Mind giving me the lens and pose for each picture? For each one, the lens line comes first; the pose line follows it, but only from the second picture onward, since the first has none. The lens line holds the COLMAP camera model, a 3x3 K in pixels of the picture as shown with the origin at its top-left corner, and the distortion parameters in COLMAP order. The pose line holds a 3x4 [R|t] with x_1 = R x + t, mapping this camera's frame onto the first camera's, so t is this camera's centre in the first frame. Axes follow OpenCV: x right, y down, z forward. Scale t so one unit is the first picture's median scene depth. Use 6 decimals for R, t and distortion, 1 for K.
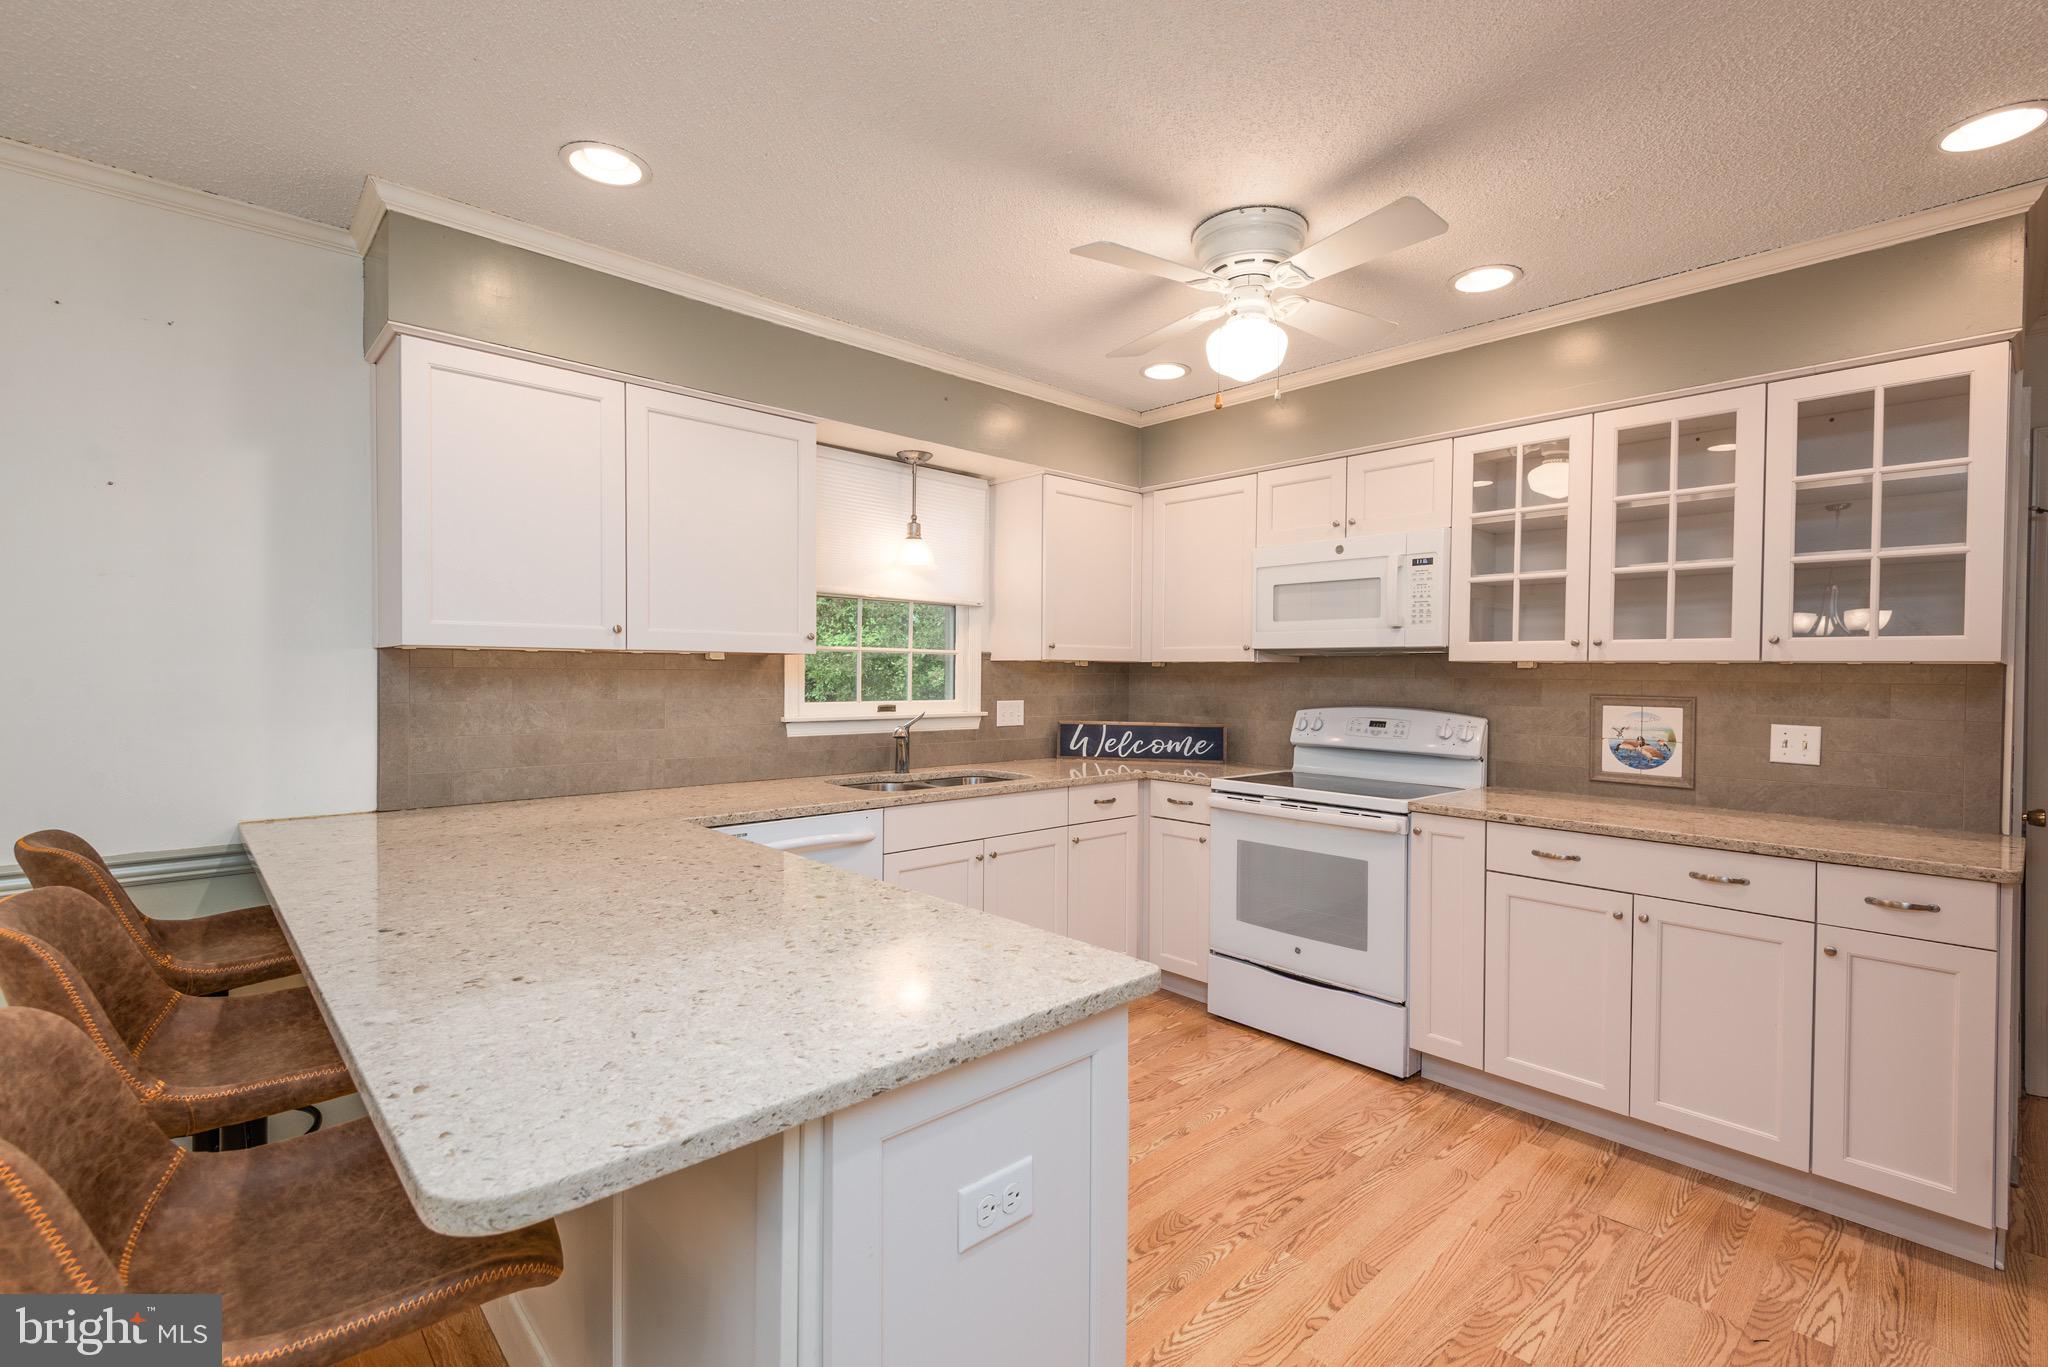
lens RADIAL K [[914.7, 0, 1032.4], [0, 914.7, 679.6], [0, 0, 1]] dist [0.029137, -0.018496]
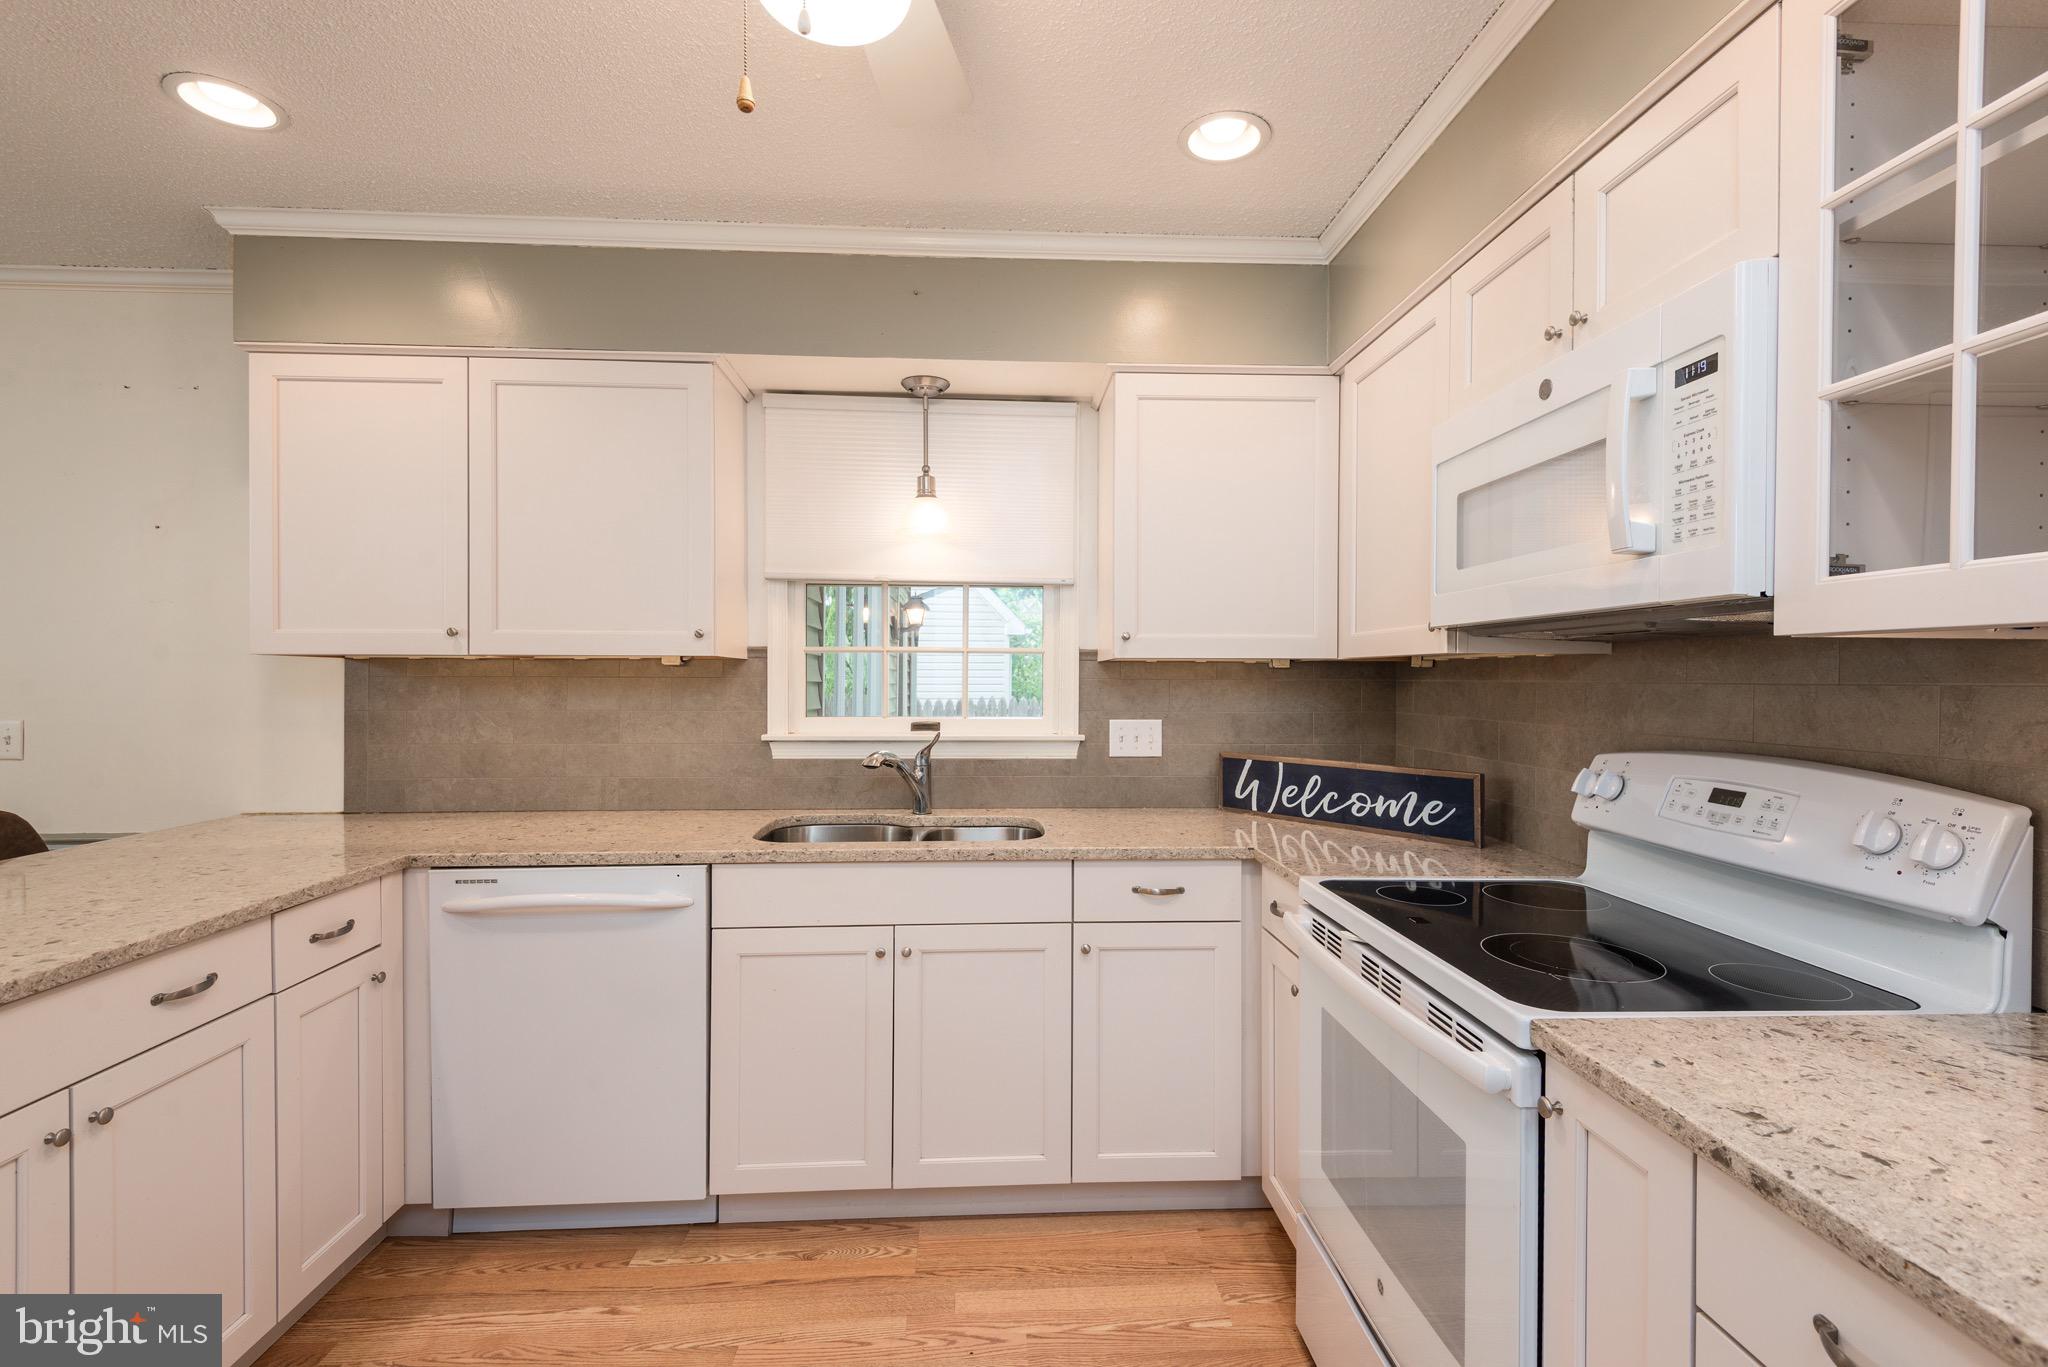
lens RADIAL K [[918.3, 0, 1028.4], [0, 918.3, 679.0], [0, 0, 1]] dist [0.028637, -0.023331]
pose [[0.765795, -0.005934, -0.643057, 0.456927], [-0.000621, 0.999950, -0.009966, -0.000467], [0.643084, 0.008031, 0.765753, 0.544862]]
